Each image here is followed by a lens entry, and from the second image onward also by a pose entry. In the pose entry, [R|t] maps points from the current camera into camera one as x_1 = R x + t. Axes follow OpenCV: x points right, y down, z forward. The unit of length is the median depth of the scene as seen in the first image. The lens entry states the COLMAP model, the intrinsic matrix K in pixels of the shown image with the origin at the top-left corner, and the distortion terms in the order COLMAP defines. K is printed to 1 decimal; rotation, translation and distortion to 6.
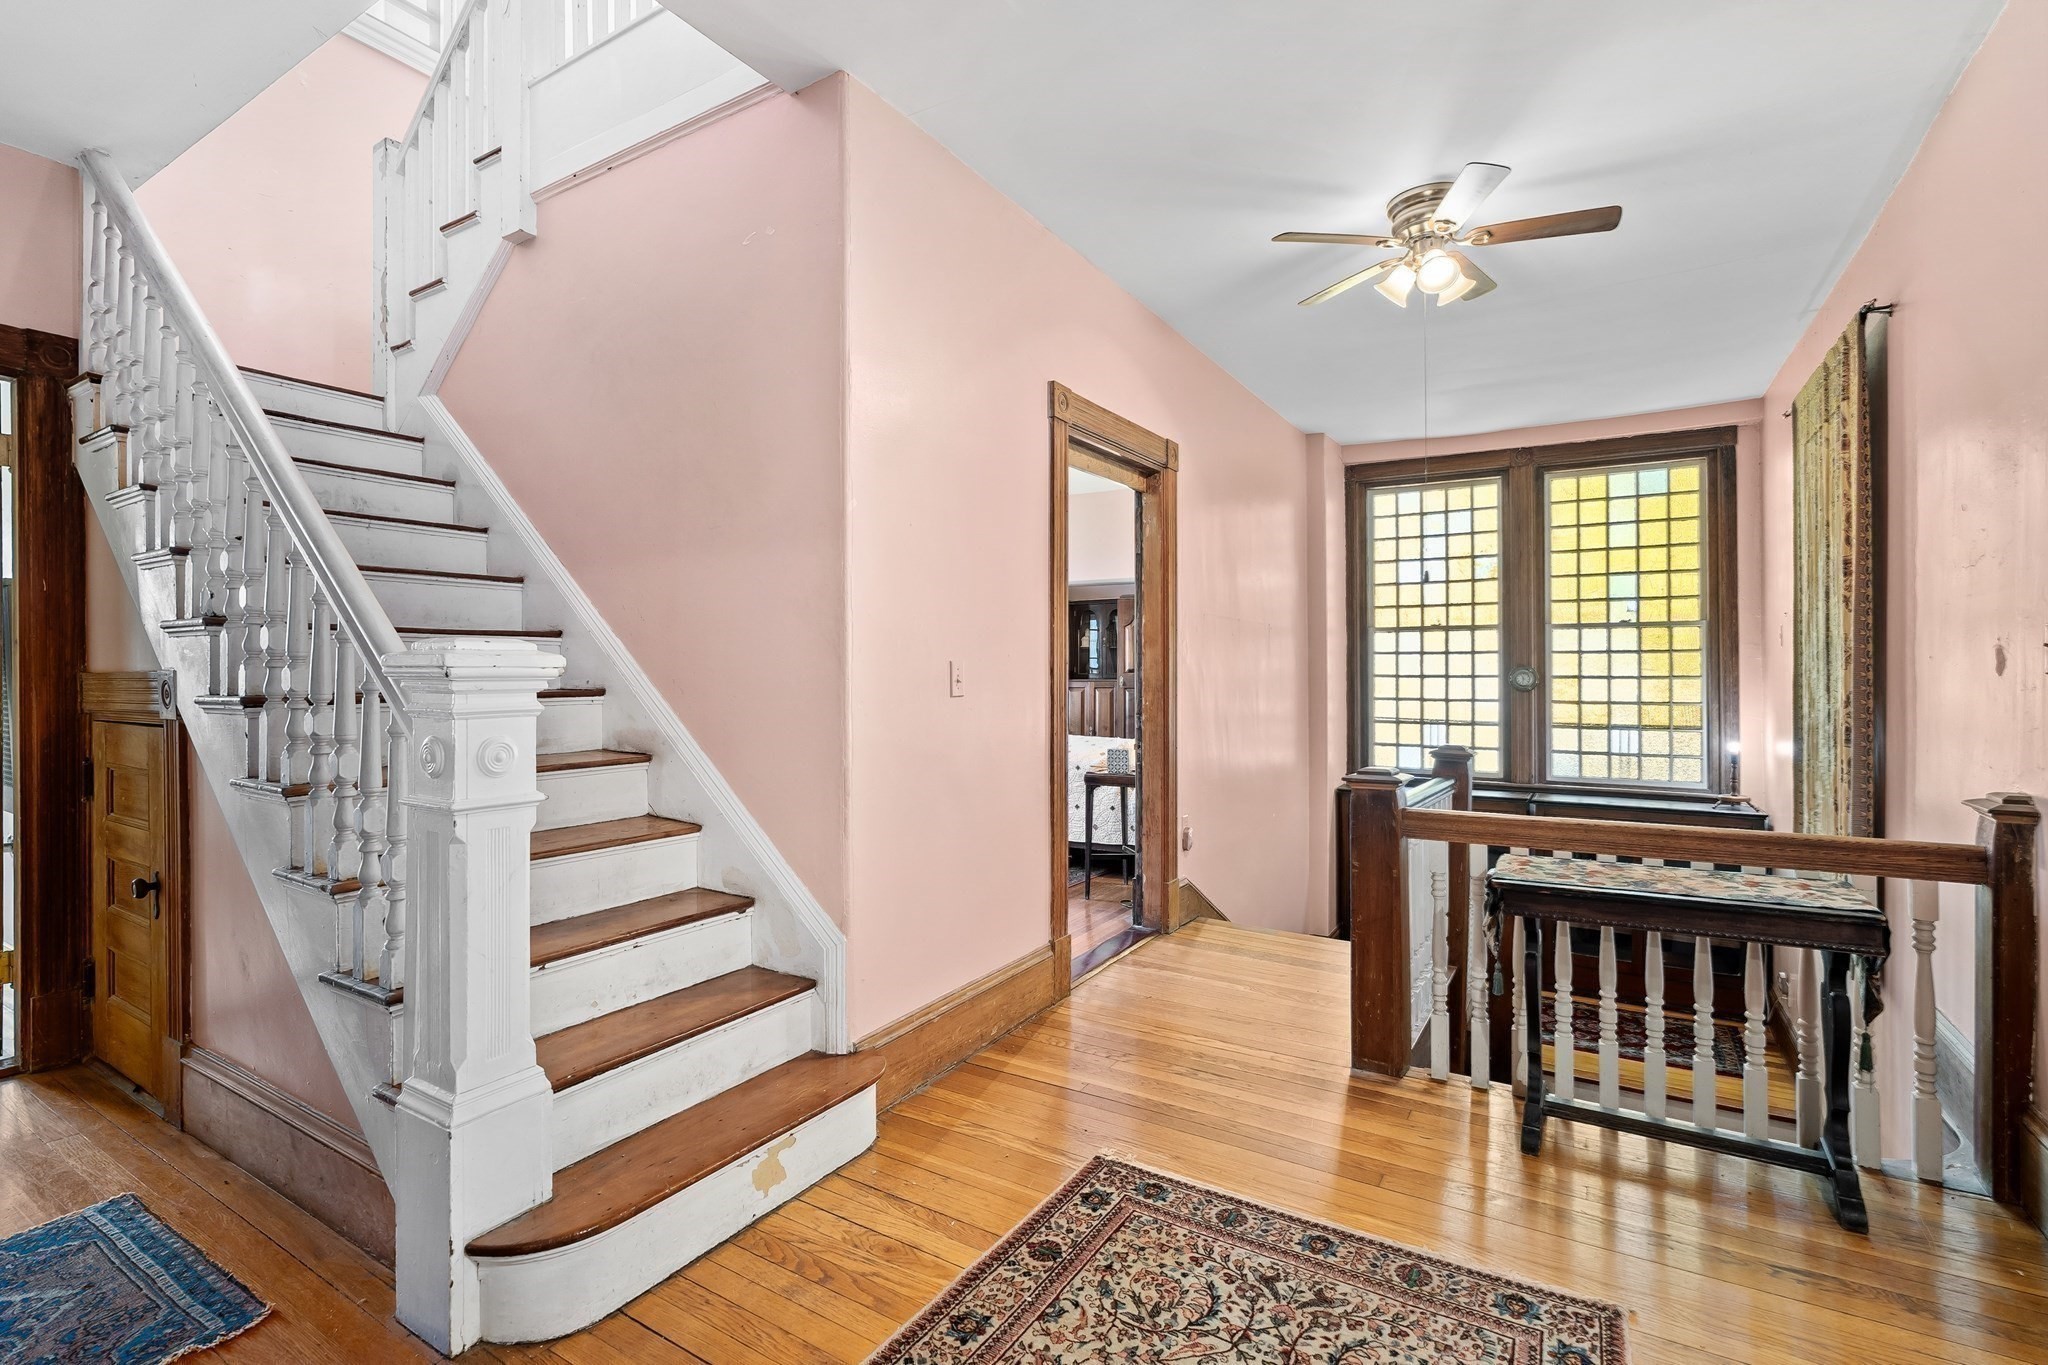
lens RADIAL K [[932.4, 0, 1023.8], [0, 932.4, 672.3], [0, 0, 1]] dist [-0.004843, 0.001302]
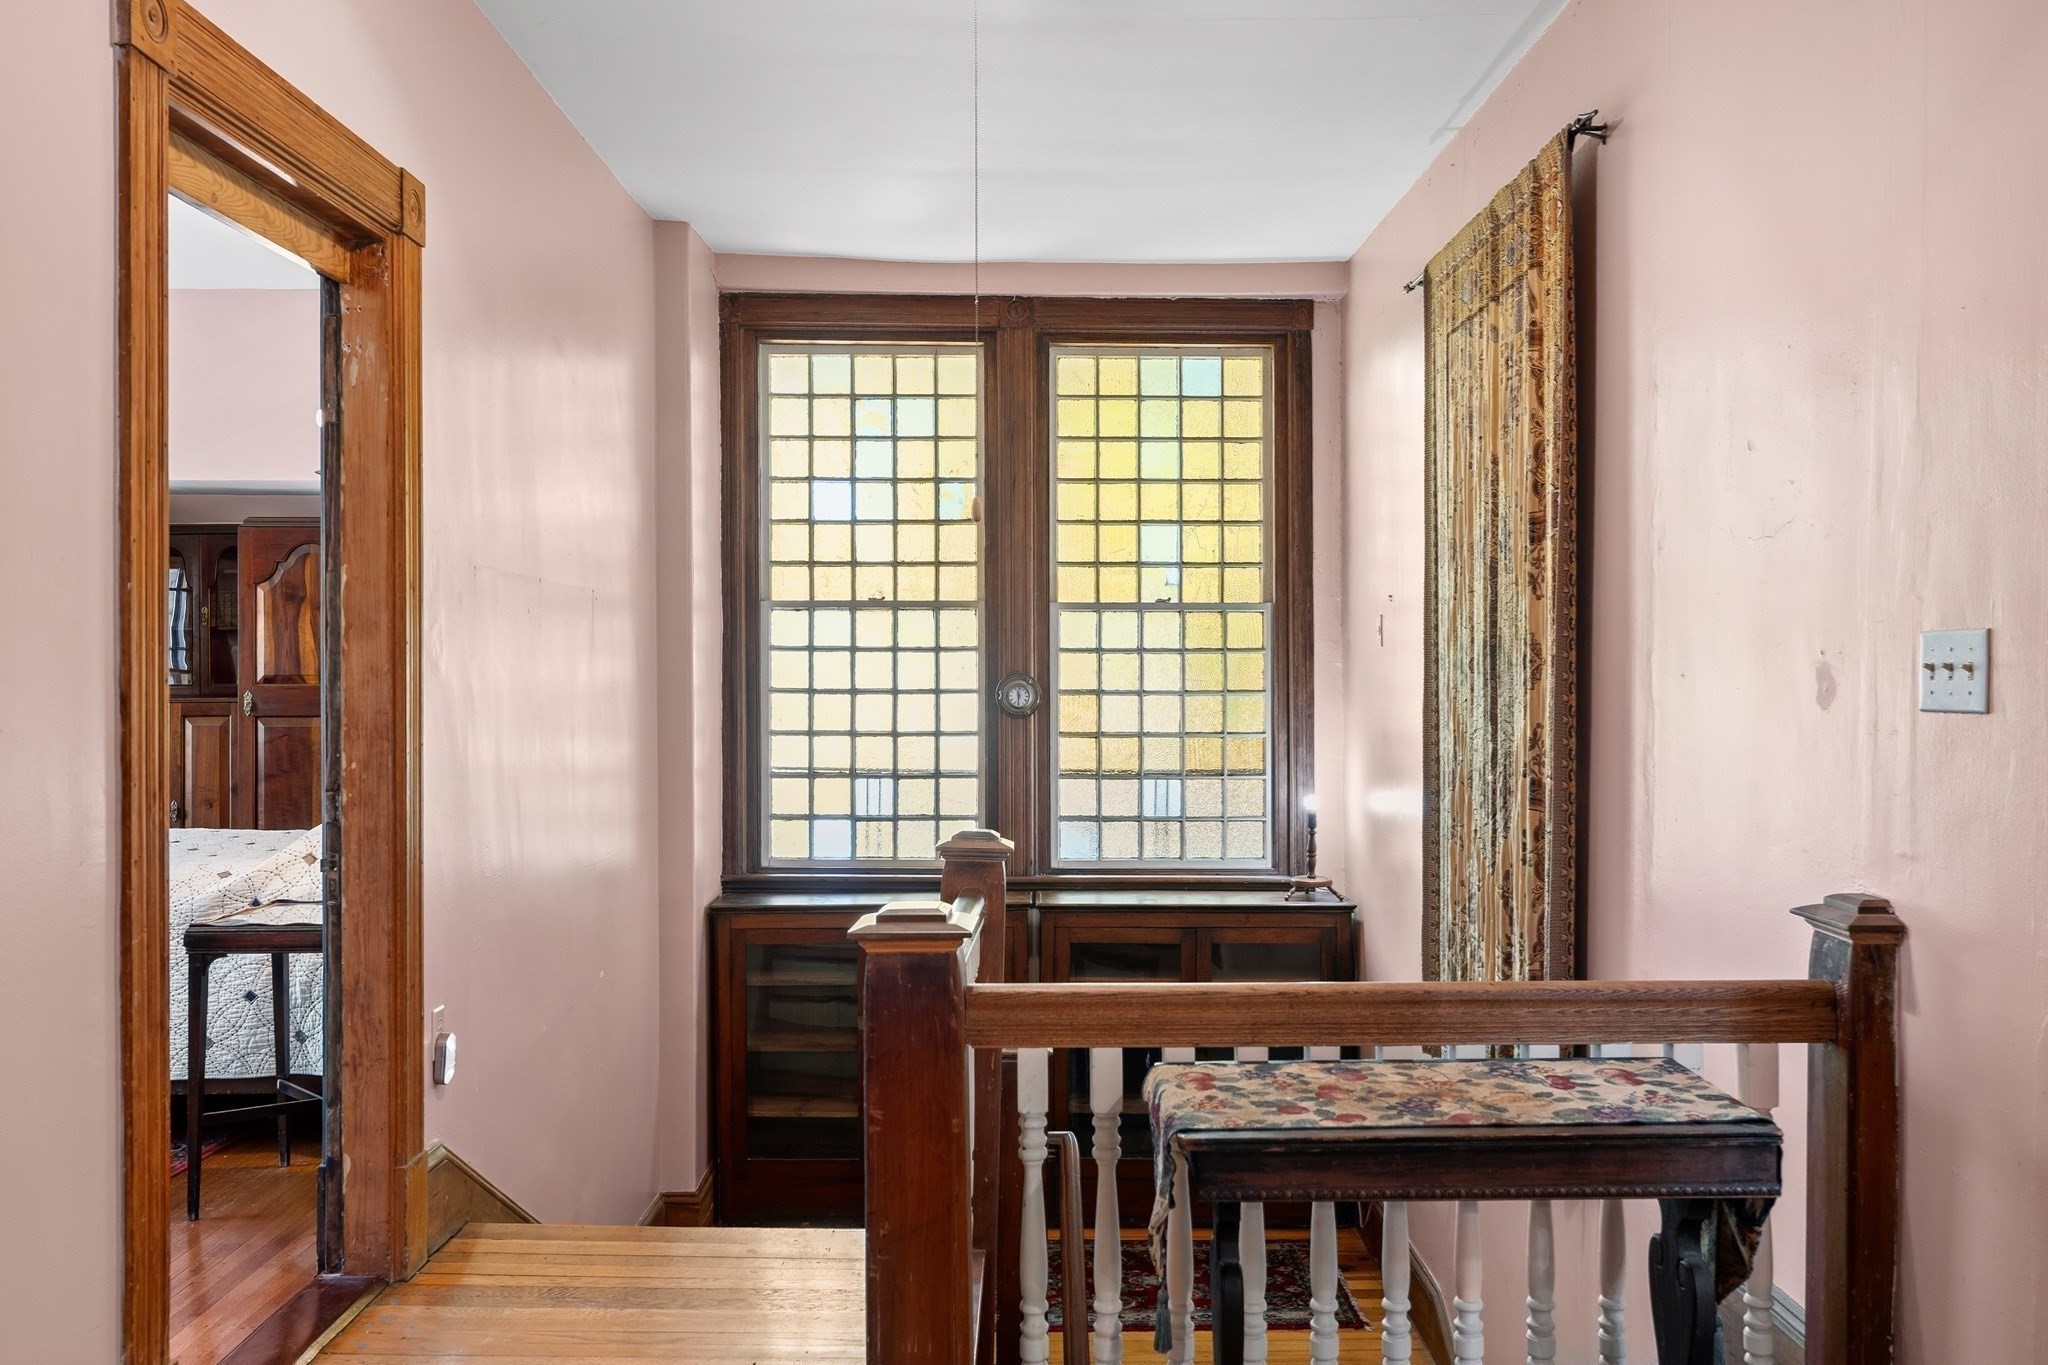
lens RADIAL K [[1667.0, 0, 1025.6], [0, 1667.0, 685.5], [0, 0, 1]] dist [-0.001081, 0.002619]
pose [[0.846938, -0.002649, 0.531685, -0.015855], [-0.001997, 0.999965, 0.008164, -0.010682], [-0.531688, -0.007976, 0.846903, 0.158154]]
